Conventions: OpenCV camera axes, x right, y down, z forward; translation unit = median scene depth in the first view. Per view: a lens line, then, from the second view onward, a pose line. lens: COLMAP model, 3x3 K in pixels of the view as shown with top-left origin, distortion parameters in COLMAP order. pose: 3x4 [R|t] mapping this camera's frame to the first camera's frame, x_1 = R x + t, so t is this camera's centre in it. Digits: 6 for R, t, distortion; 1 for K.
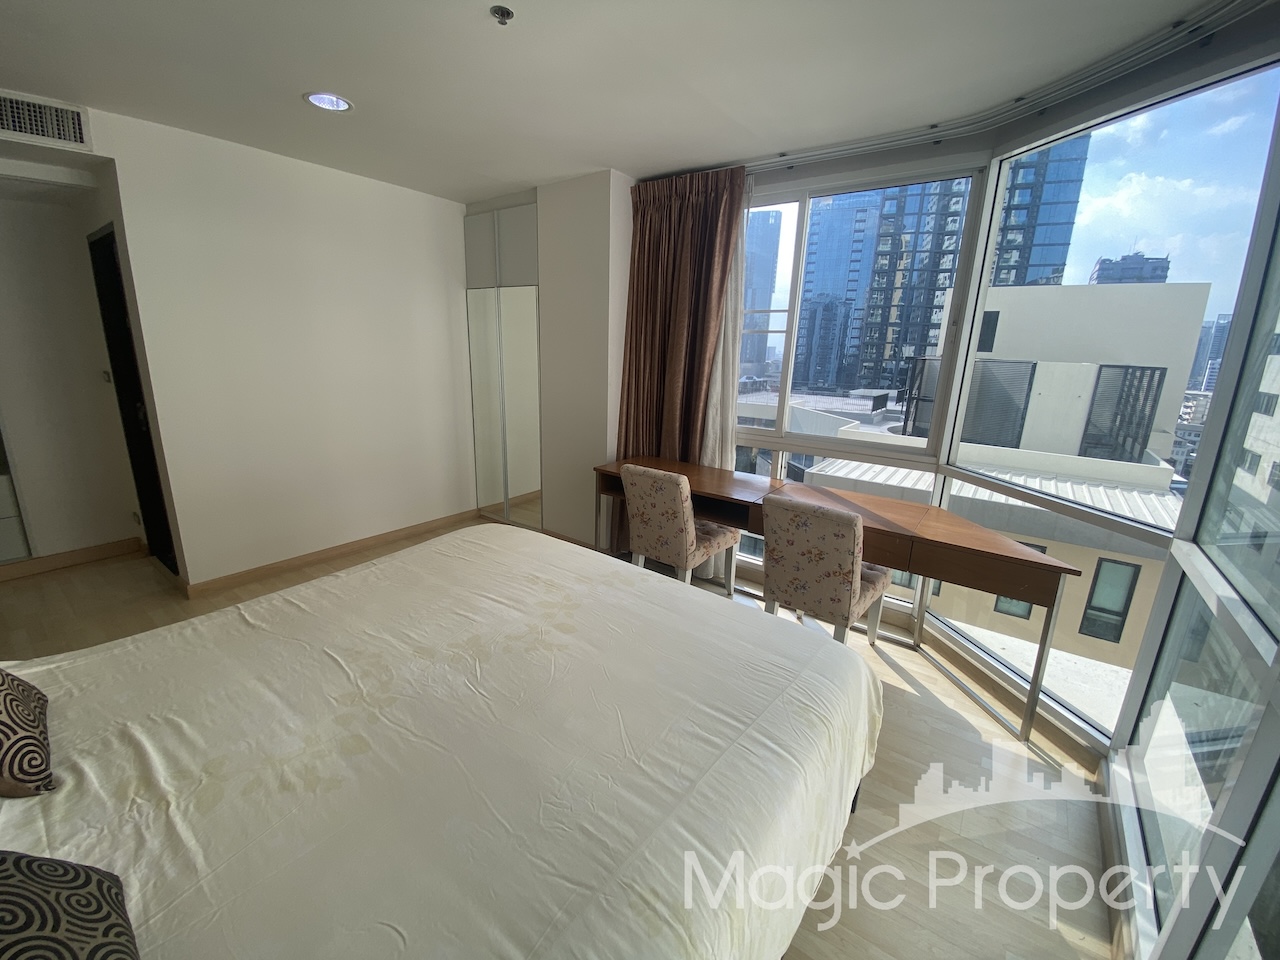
lens RADIAL K [[511.0, 0, 640.0], [0, 511.0, 480.0], [0, 0, 1]] dist [0.020599, -0.022329]
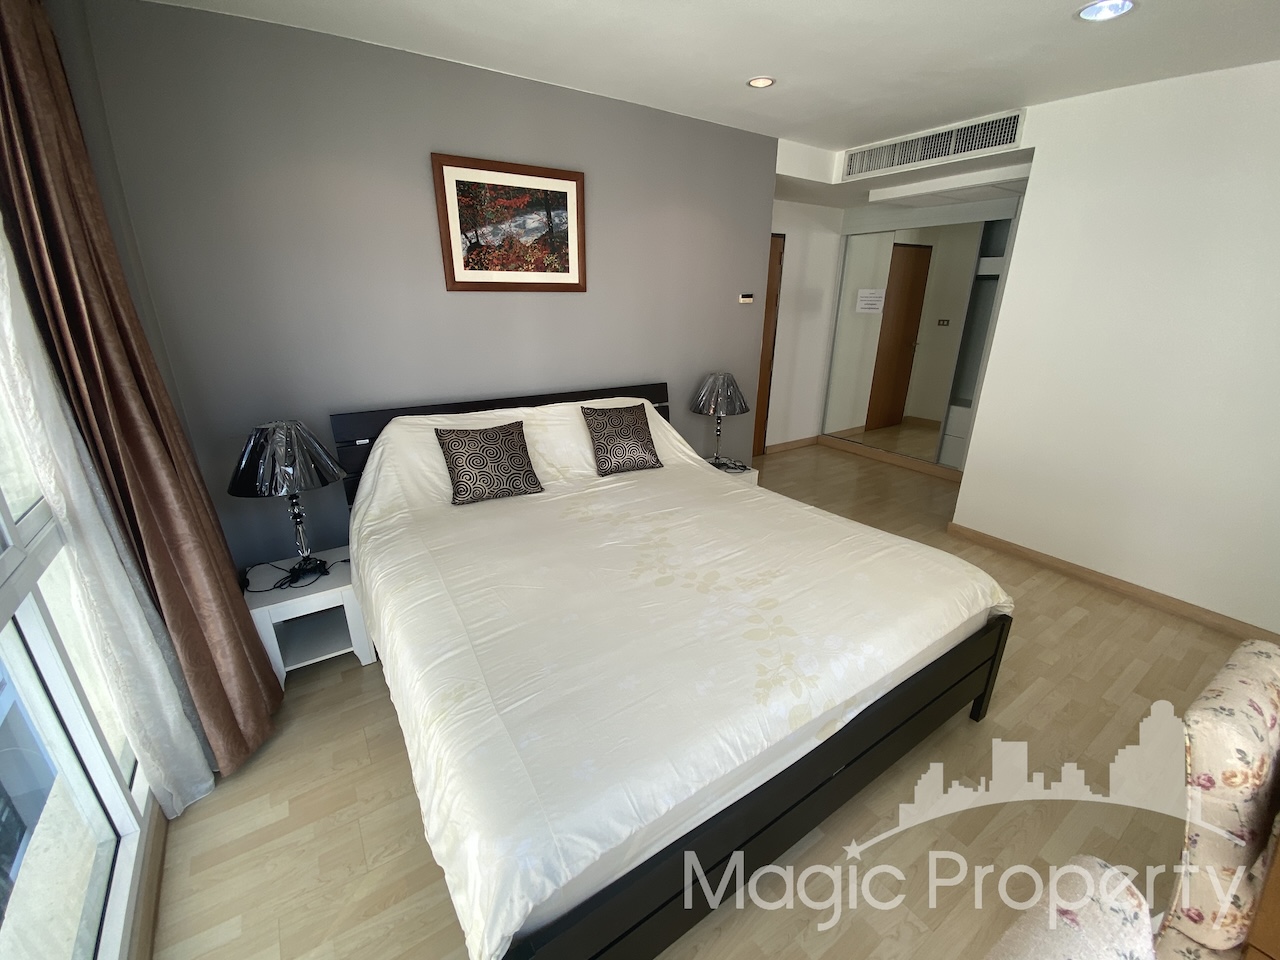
lens RADIAL K [[511.0, 0, 640.0], [0, 511.0, 480.0], [0, 0, 1]] dist [0.020599, -0.022329]
pose [[-0.344869, 0.282052, -0.895272, 0.621999], [-0.244888, 0.893718, 0.375896, -0.234195], [0.906143, 0.348876, -0.239144, 0.914241]]
